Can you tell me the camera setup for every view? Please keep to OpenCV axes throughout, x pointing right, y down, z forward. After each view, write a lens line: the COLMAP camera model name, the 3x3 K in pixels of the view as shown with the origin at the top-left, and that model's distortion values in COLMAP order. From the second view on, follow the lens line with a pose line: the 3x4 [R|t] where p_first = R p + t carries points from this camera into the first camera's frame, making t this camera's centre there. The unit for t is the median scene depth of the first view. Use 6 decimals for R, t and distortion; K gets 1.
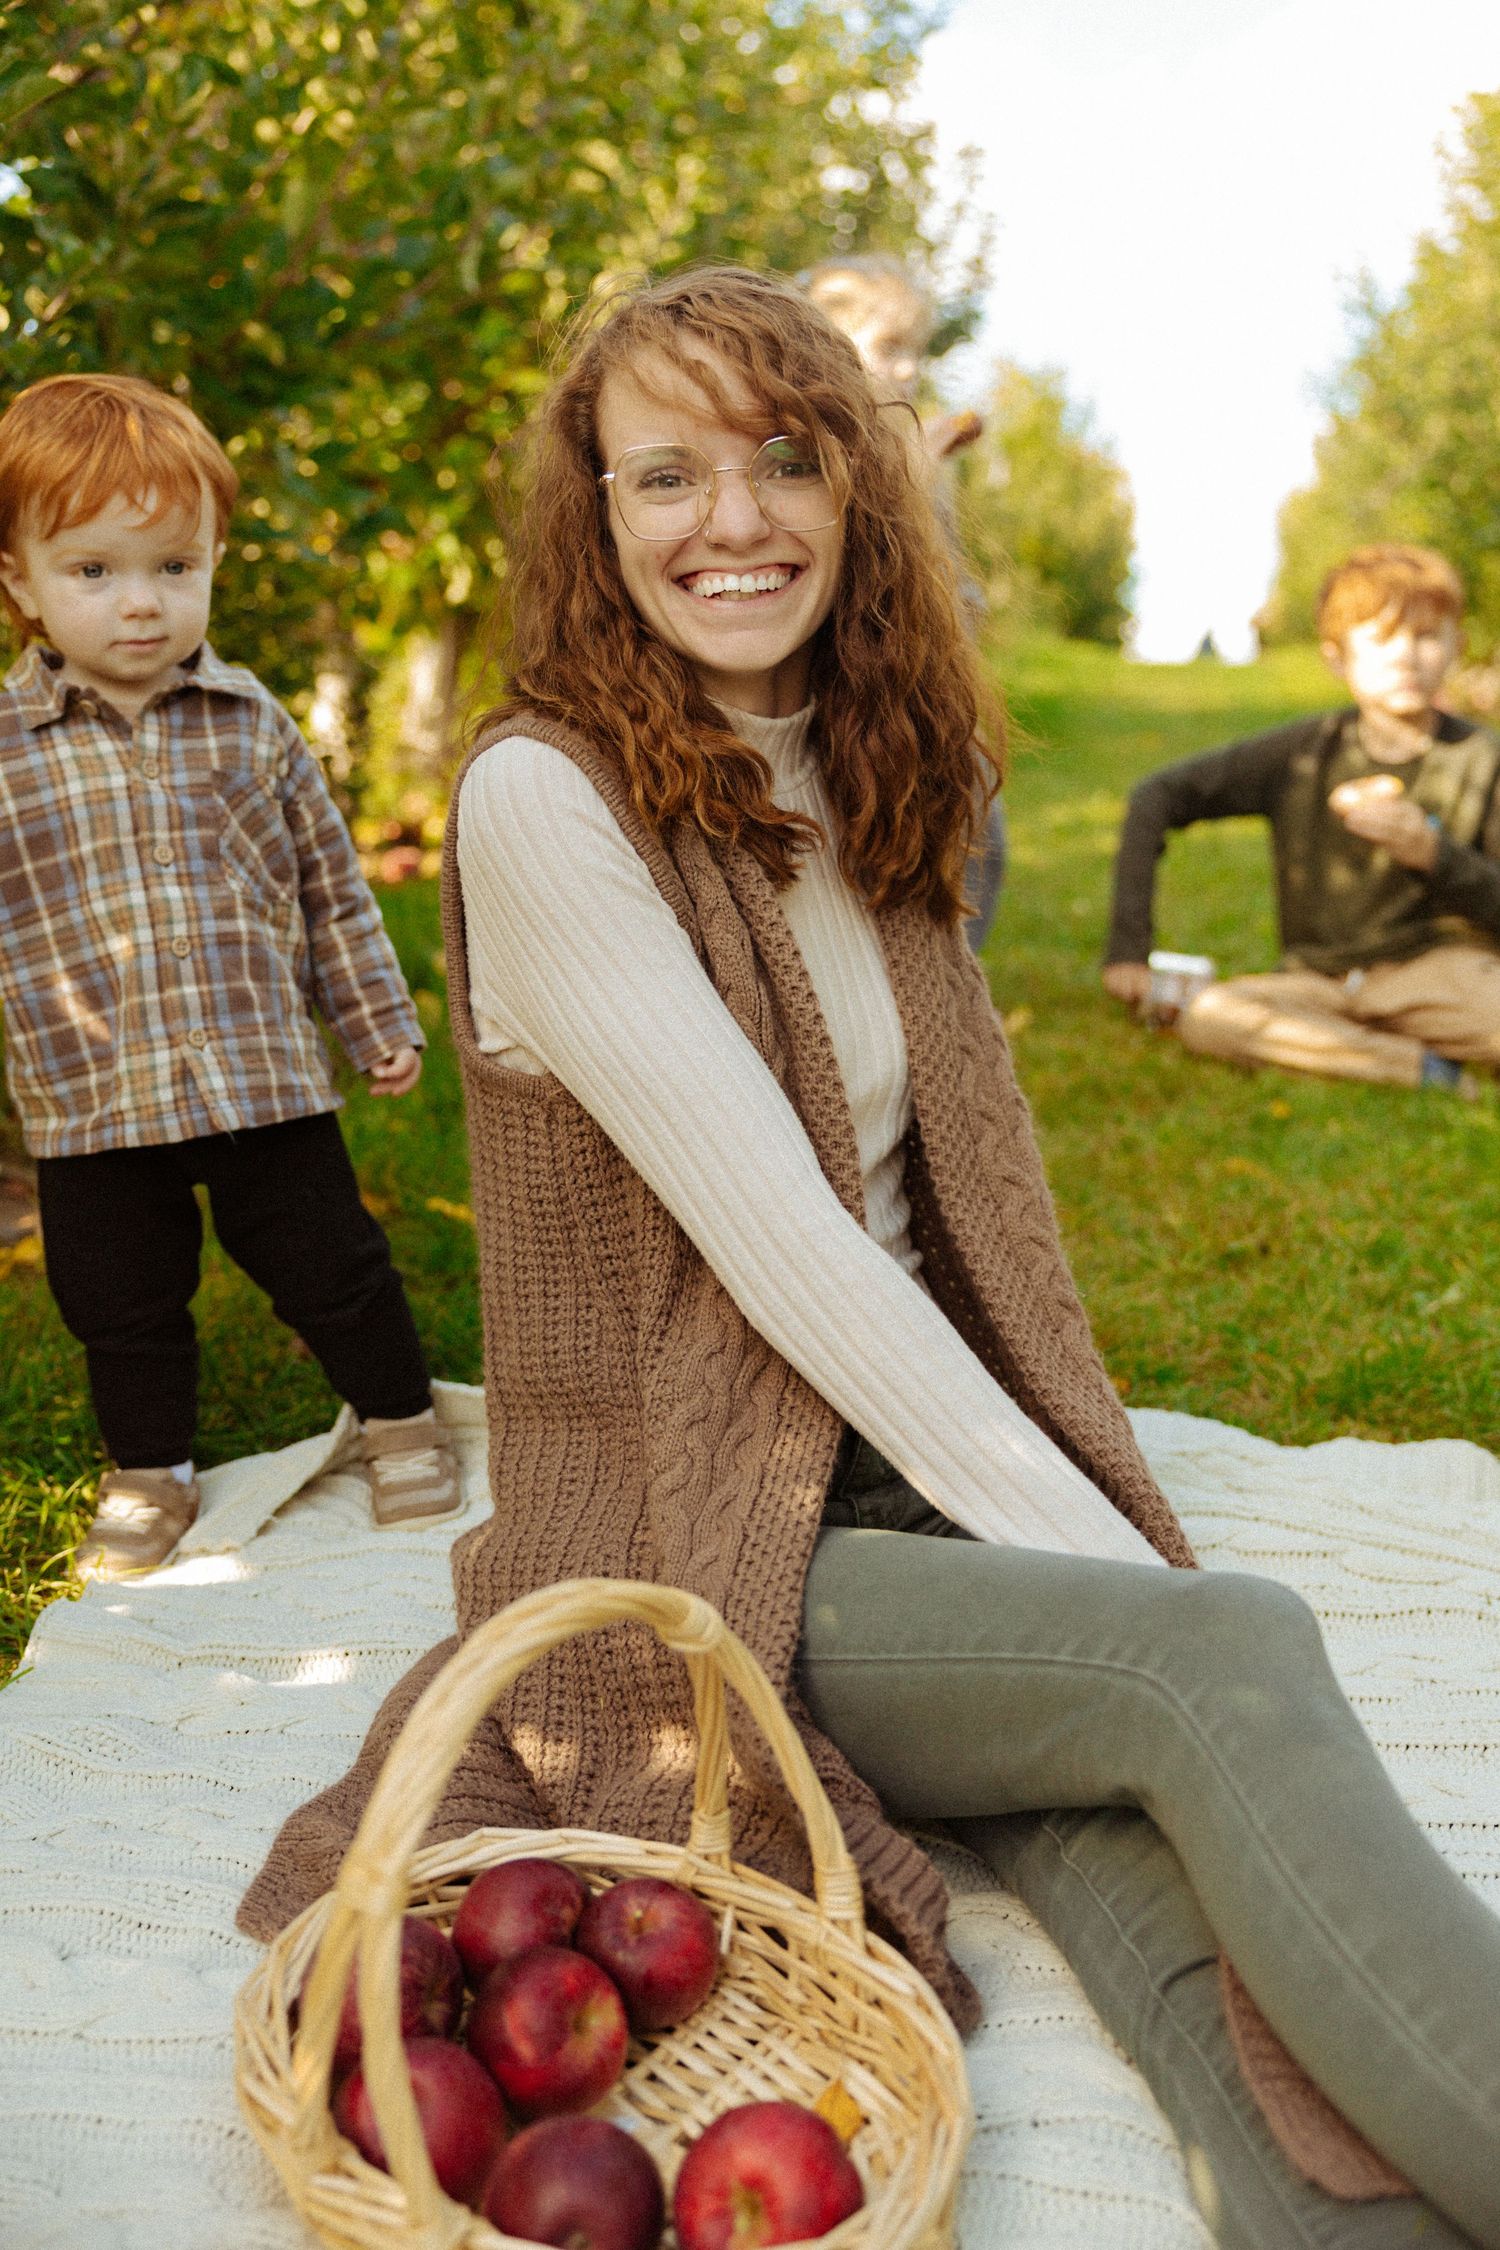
lens RADIAL K [[2338.7, 0, 754.2], [0, 2338.7, 1122.7], [0, 0, 1]] dist [-0.017573, -0.005350]
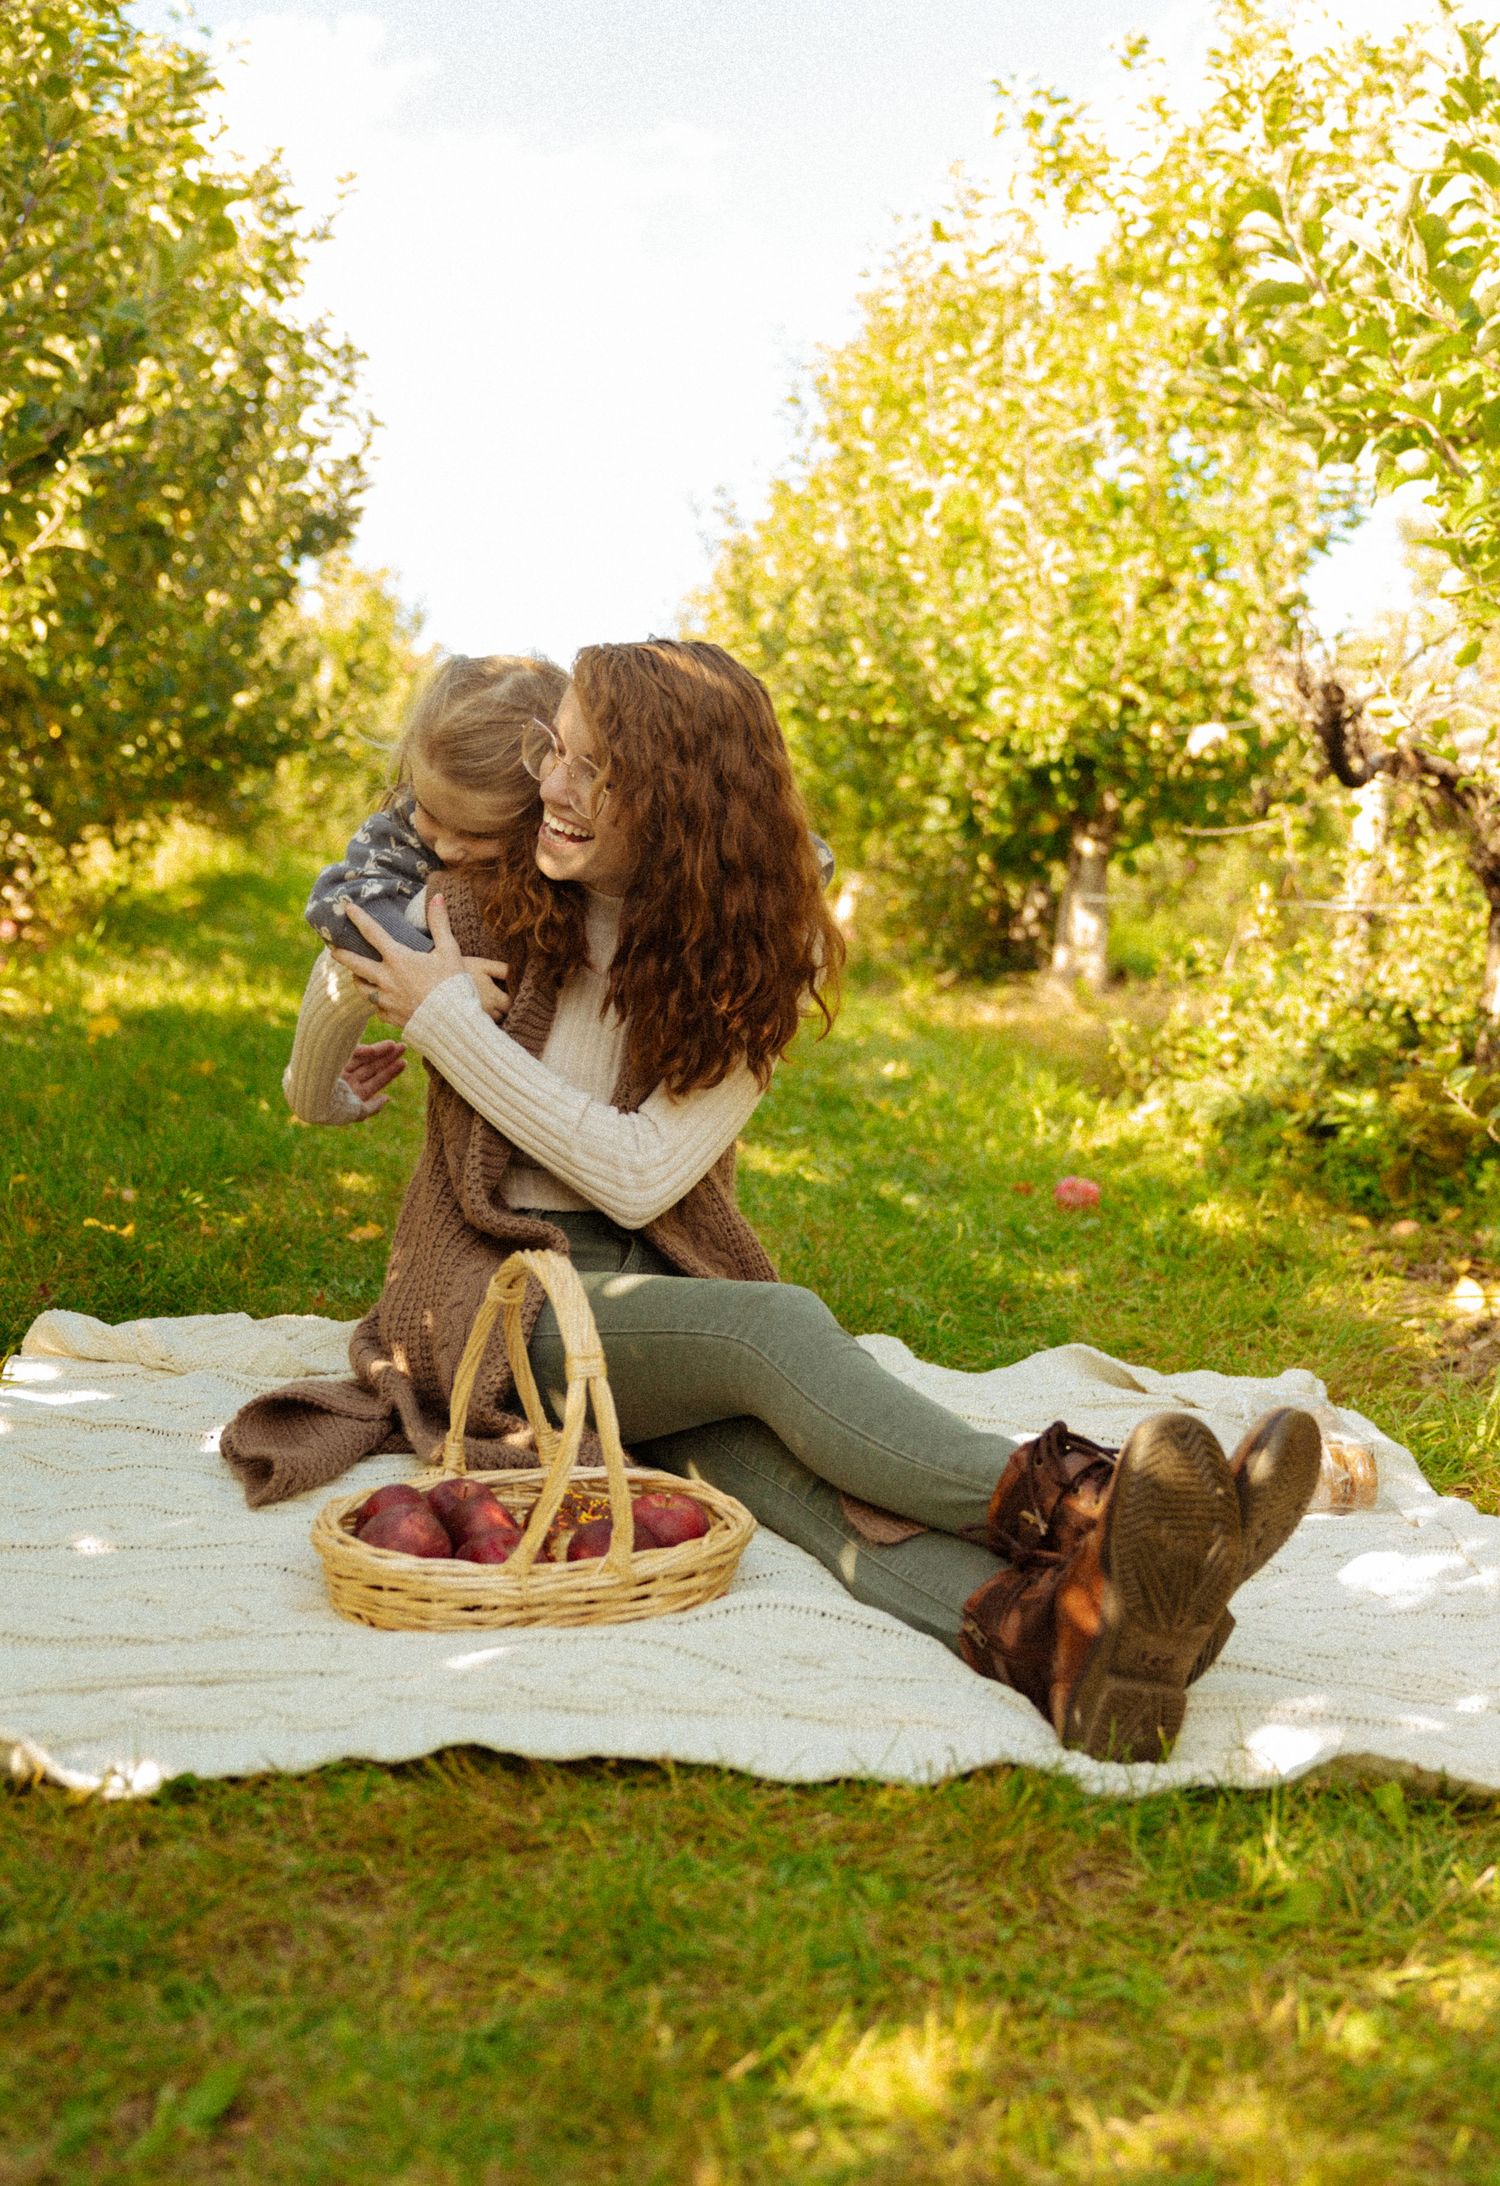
lens RADIAL K [[2677.0, 0, 797.8], [0, 2677.0, 1227.1], [0, 0, 1]] dist [-0.006388, 0.035459]
pose [[0.956446, 0.018644, 0.291315, -0.086347], [0.001898, 0.997540, -0.070075, 0.061423], [-0.291905, 0.067575, 0.954057, -0.203214]]
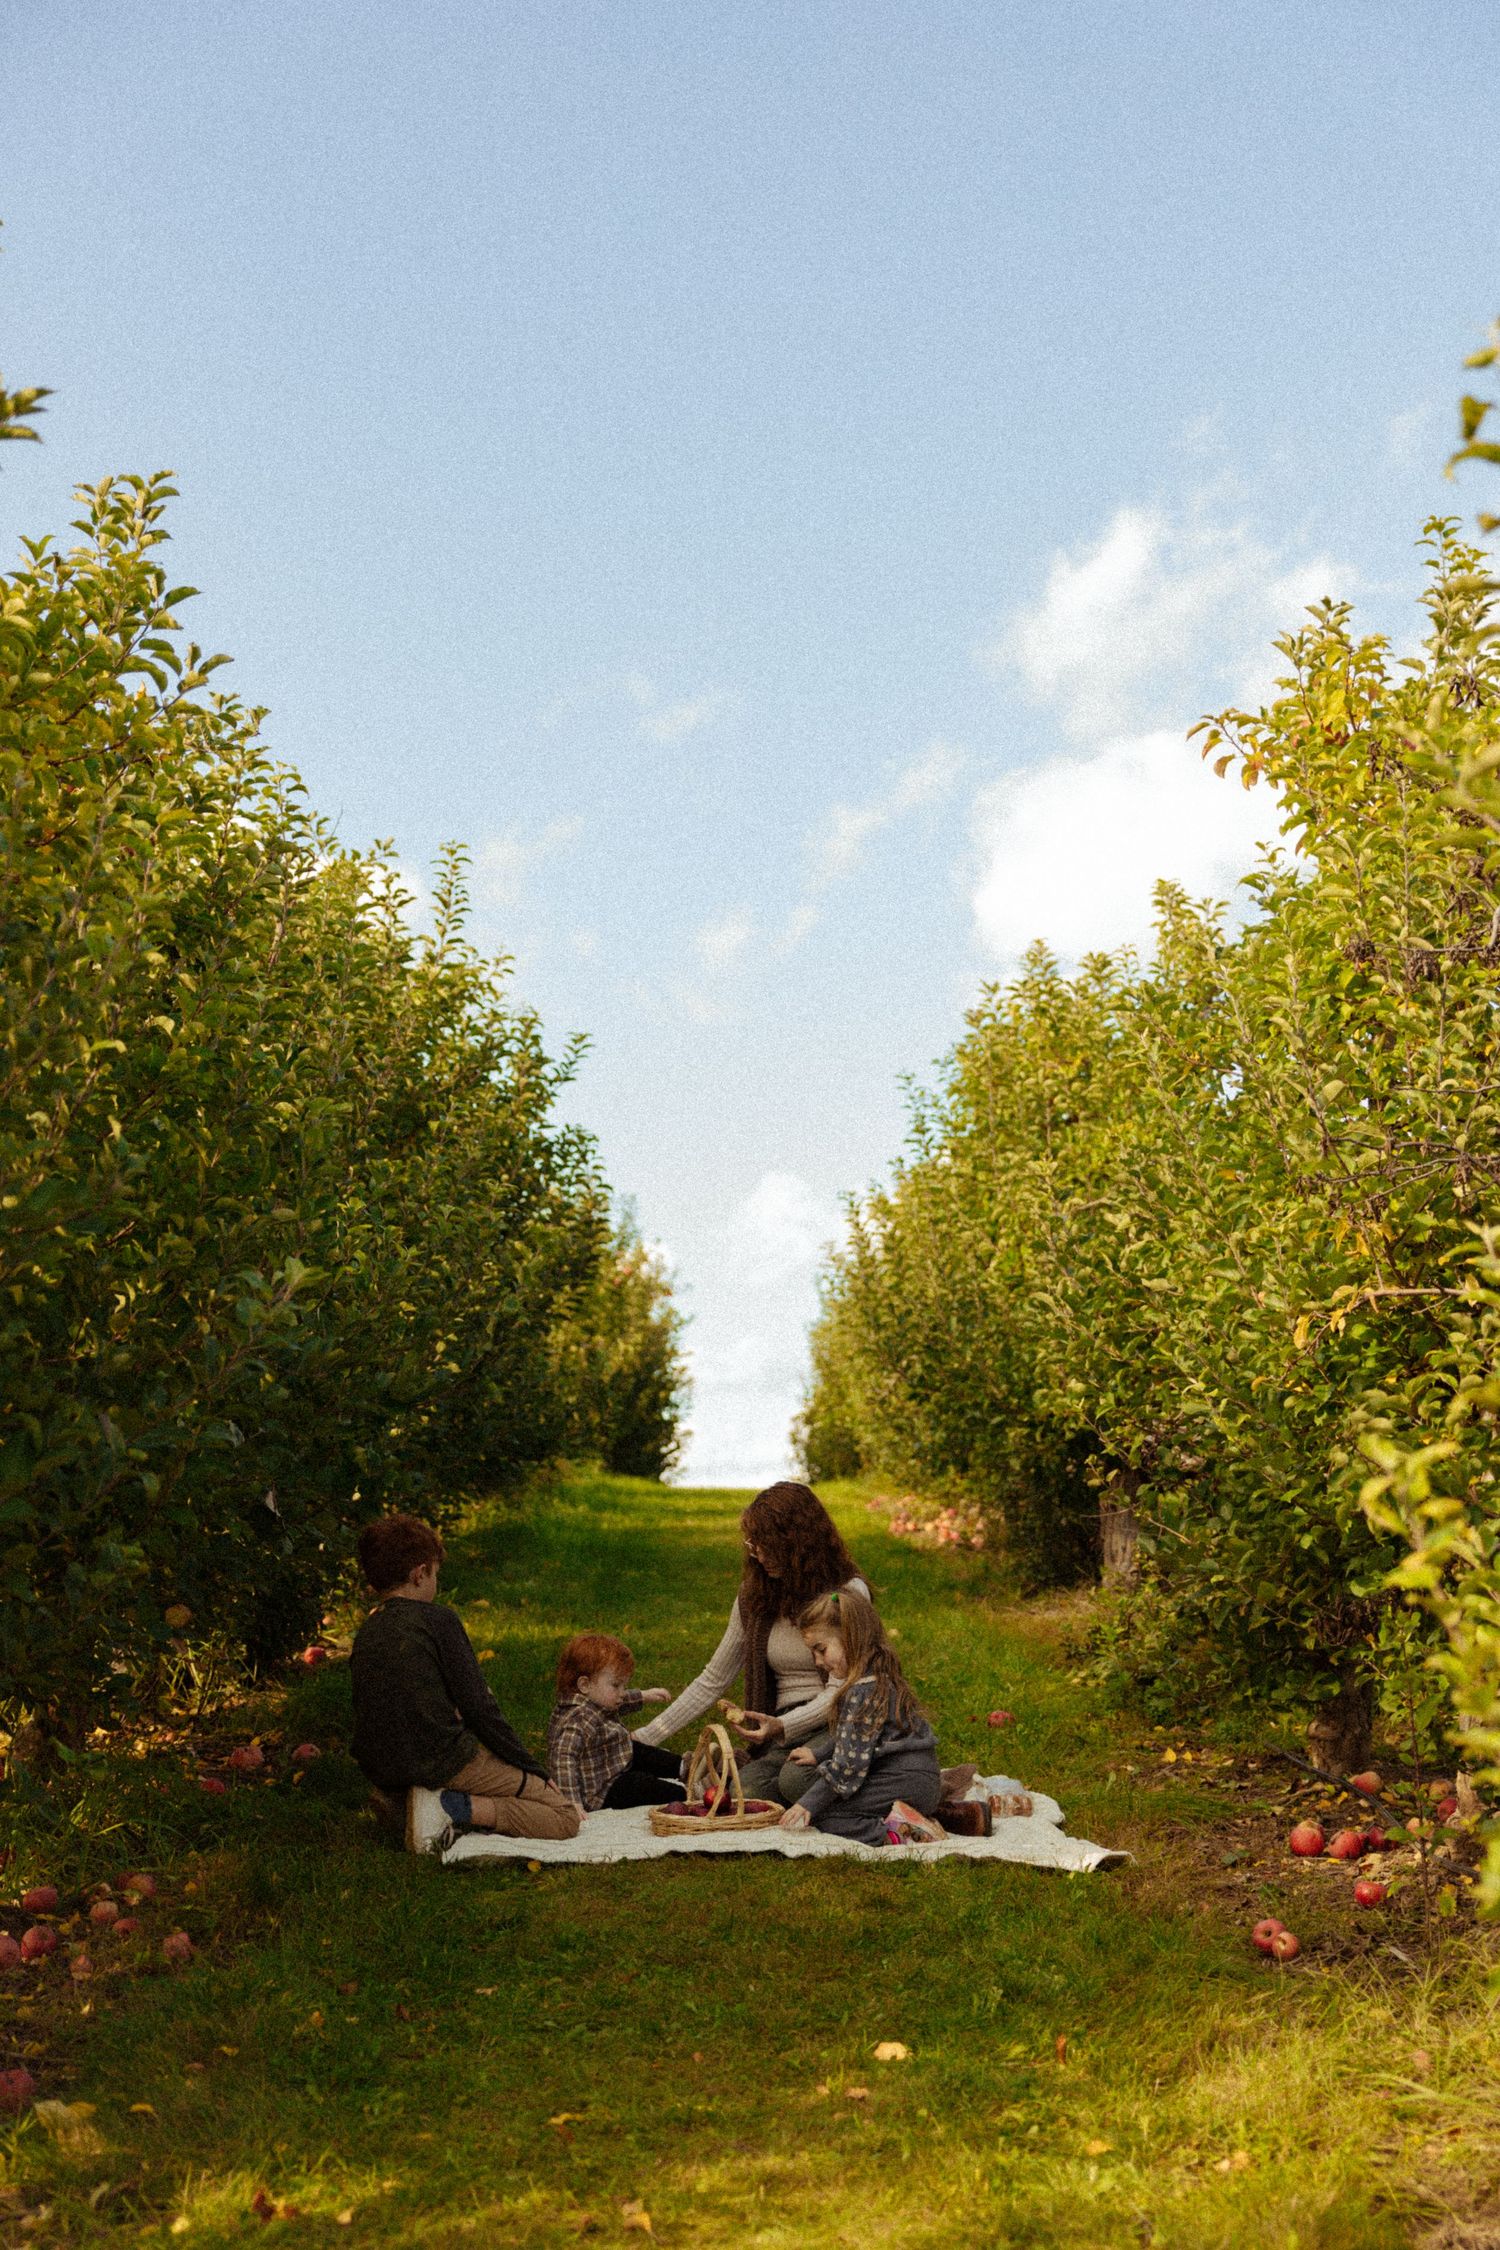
lens RADIAL K [[3272.5, 0, 753.7], [0, 3272.5, 1128.9], [0, 0, 1]] dist [0.030397, 0.088282]
pose [[0.981612, 0.017281, 0.190103, -0.287146], [0.038888, 0.956904, -0.287788, 0.212037], [-0.186884, 0.289889, 0.938637, -1.344974]]
